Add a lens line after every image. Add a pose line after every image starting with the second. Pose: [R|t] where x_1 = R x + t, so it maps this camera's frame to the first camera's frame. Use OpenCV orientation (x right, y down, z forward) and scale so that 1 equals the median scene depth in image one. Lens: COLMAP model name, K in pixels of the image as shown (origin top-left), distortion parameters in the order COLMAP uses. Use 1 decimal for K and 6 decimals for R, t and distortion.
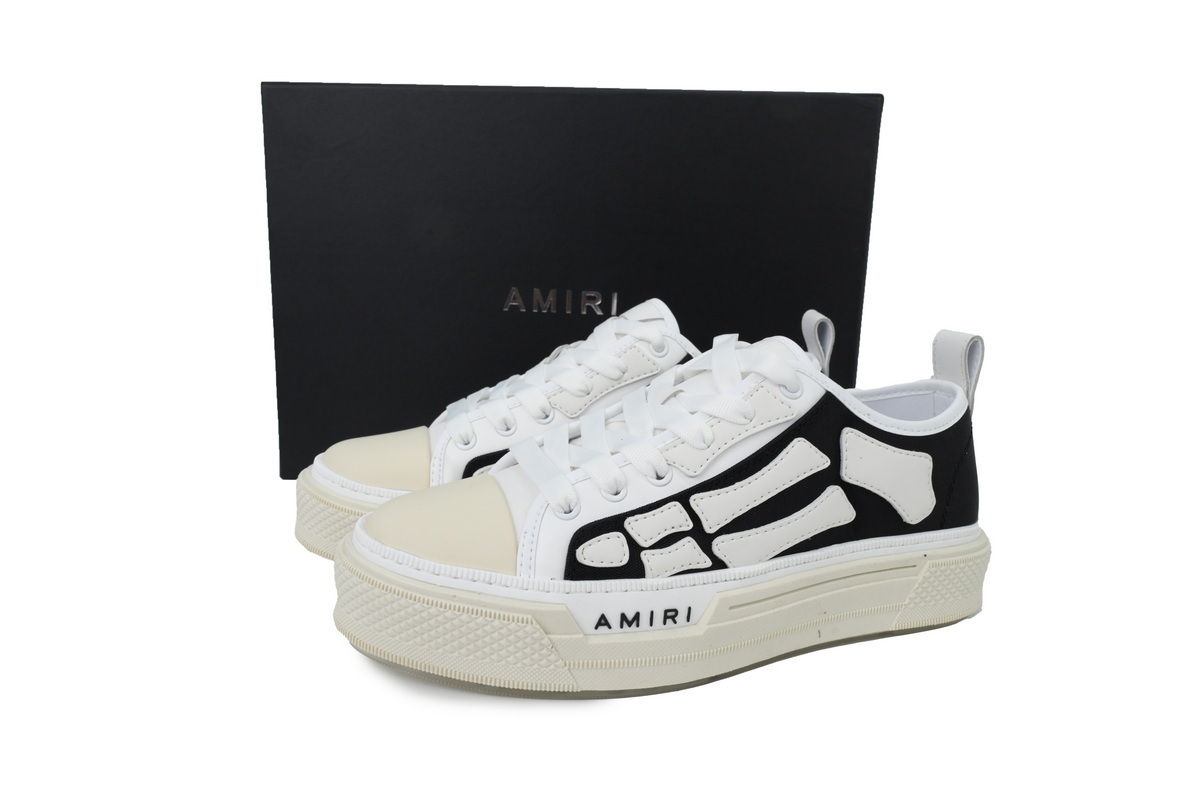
lens RADIAL K [[791.0, 0, 597.3], [0, 791.0, 400.9], [0, 0, 1]] dist [-0.008762, 0.002135]
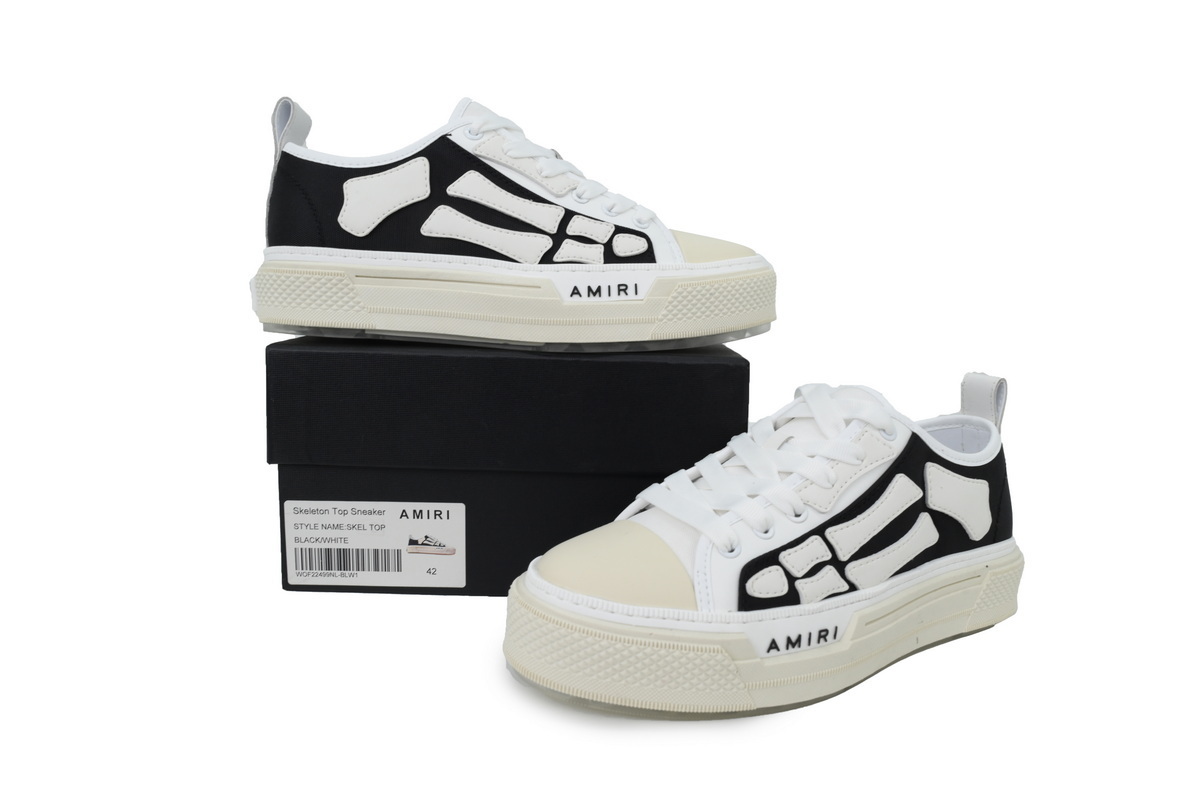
lens RADIAL K [[791.0, 0, 598.8], [0, 791.0, 400.5], [0, 0, 1]] dist [-0.008762, 0.002135]
pose [[0.984864, -0.033408, 0.170077, -0.400591], [0.038114, 0.998973, -0.024480, -0.053243], [-0.169084, 0.030592, 0.985127, -0.088407]]
